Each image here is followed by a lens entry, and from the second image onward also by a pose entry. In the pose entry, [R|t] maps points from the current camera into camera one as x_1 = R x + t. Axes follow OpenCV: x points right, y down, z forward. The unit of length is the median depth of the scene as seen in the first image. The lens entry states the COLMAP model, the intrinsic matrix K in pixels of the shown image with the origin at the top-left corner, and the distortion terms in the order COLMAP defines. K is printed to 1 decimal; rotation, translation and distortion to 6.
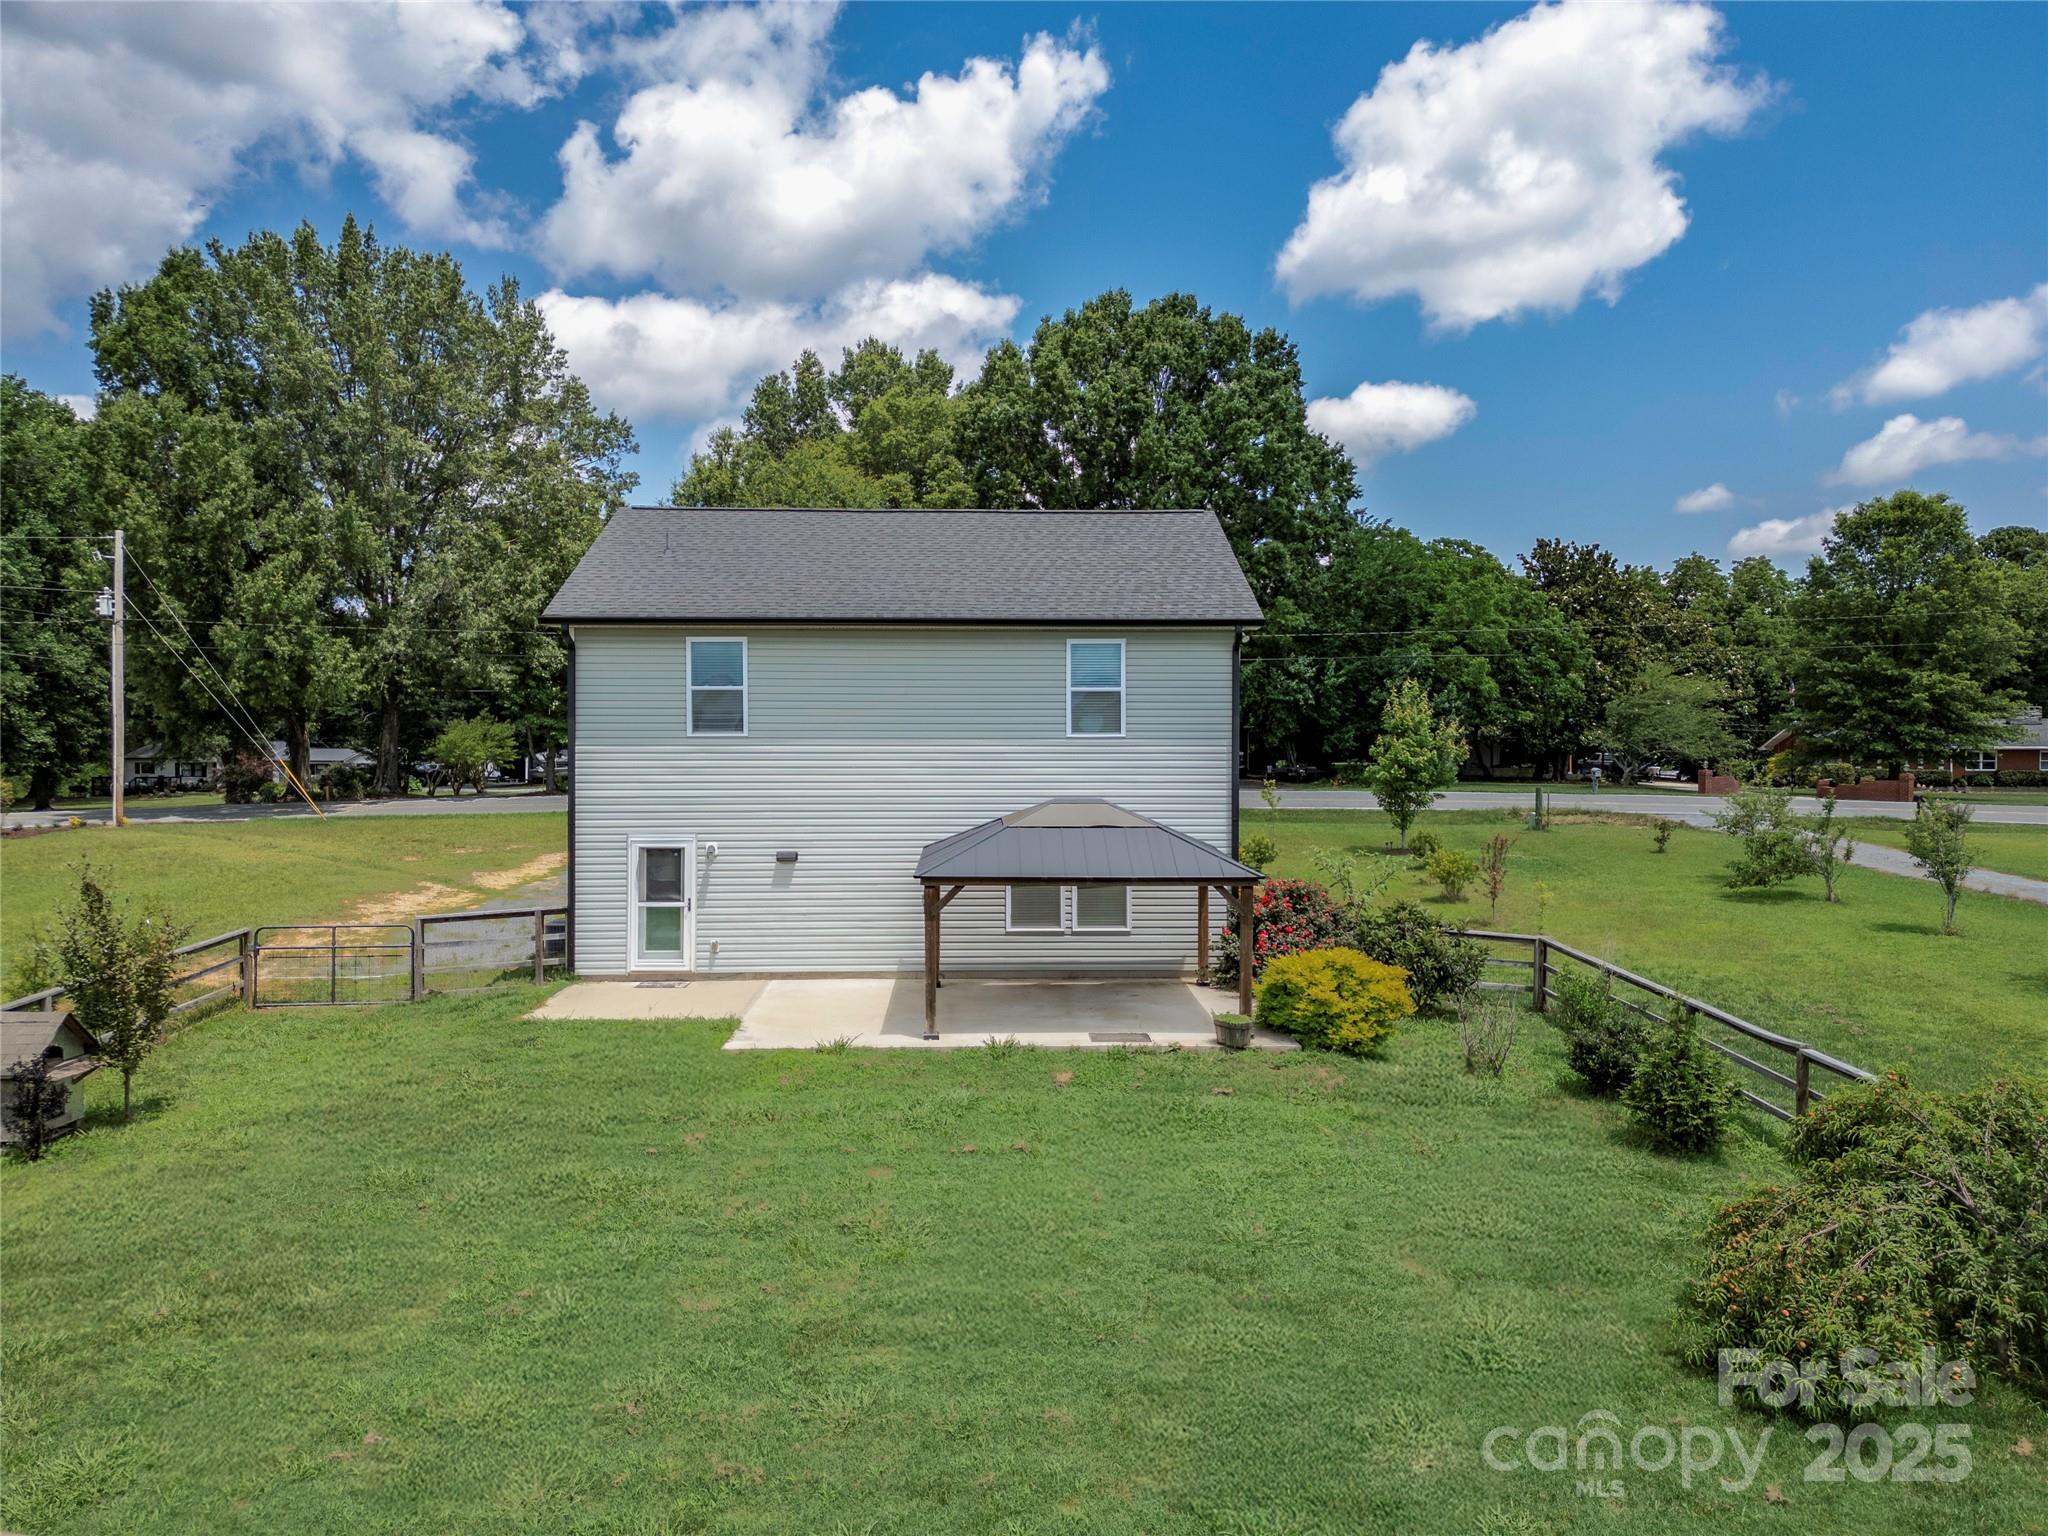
lens RADIAL K [[1441.5, 0, 1025.9], [0, 1441.5, 770.0], [0, 0, 1]] dist [0.036685, -0.003137]
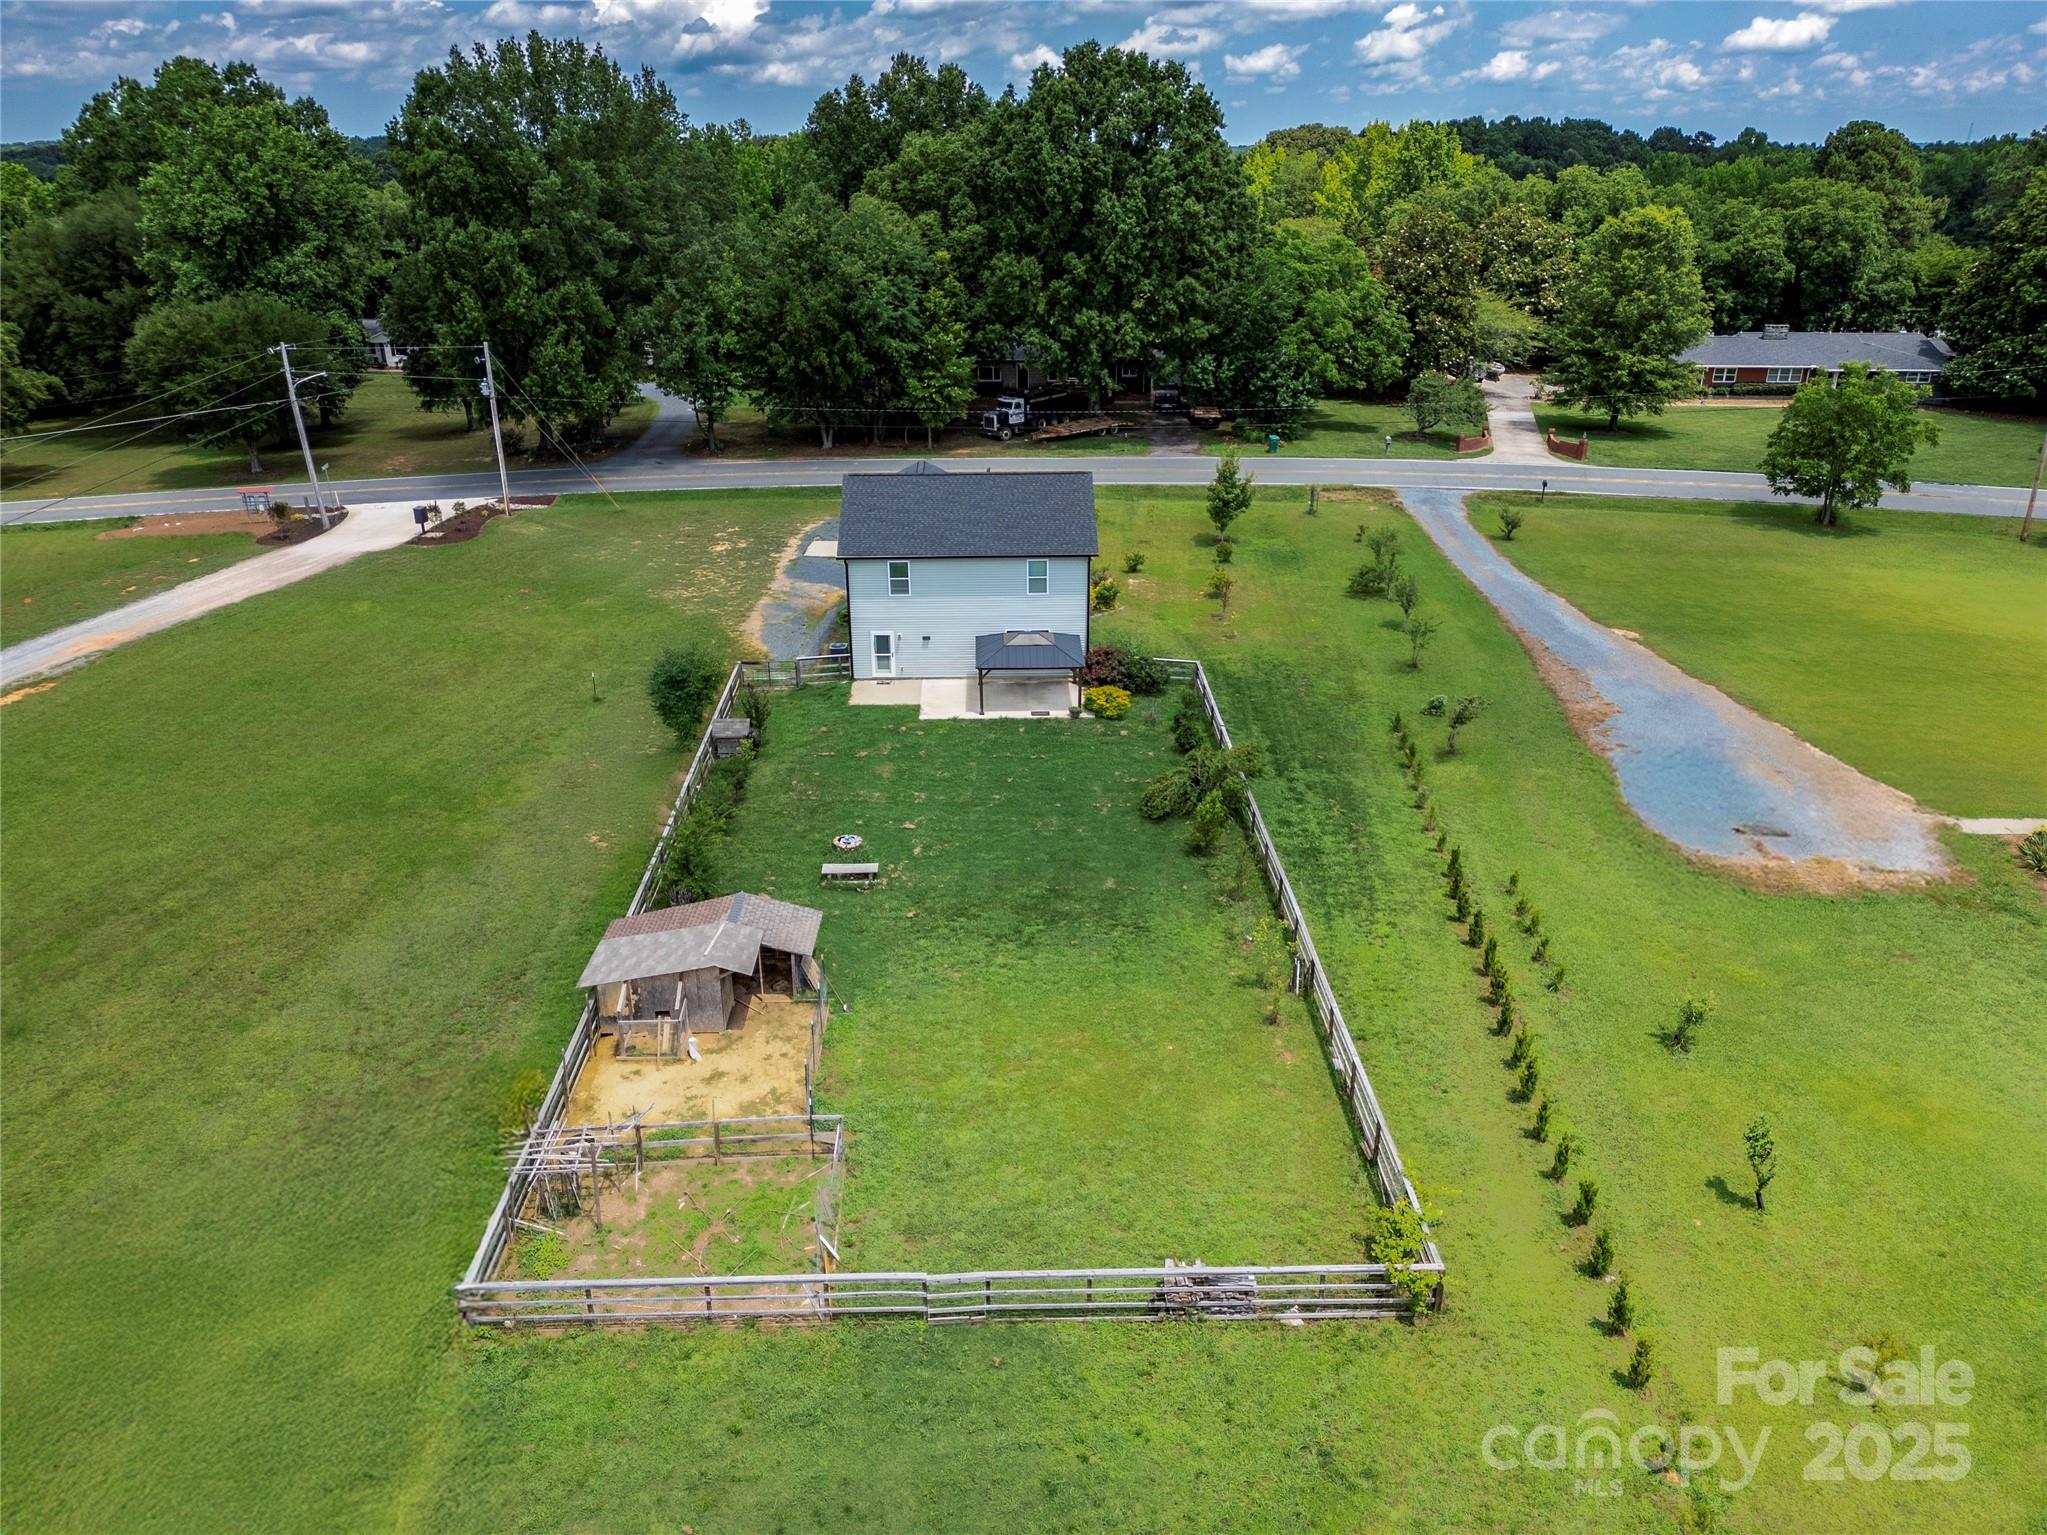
lens RADIAL K [[1440.8, 0, 1028.0], [0, 1440.8, 767.6], [0, 0, 1]] dist [0.036685, -0.003137]
pose [[0.999961, -0.003556, -0.008131, 0.026567], [0.006348, 0.926879, 0.375307, -0.381706], [0.006202, -0.375344, 0.926865, -0.852064]]
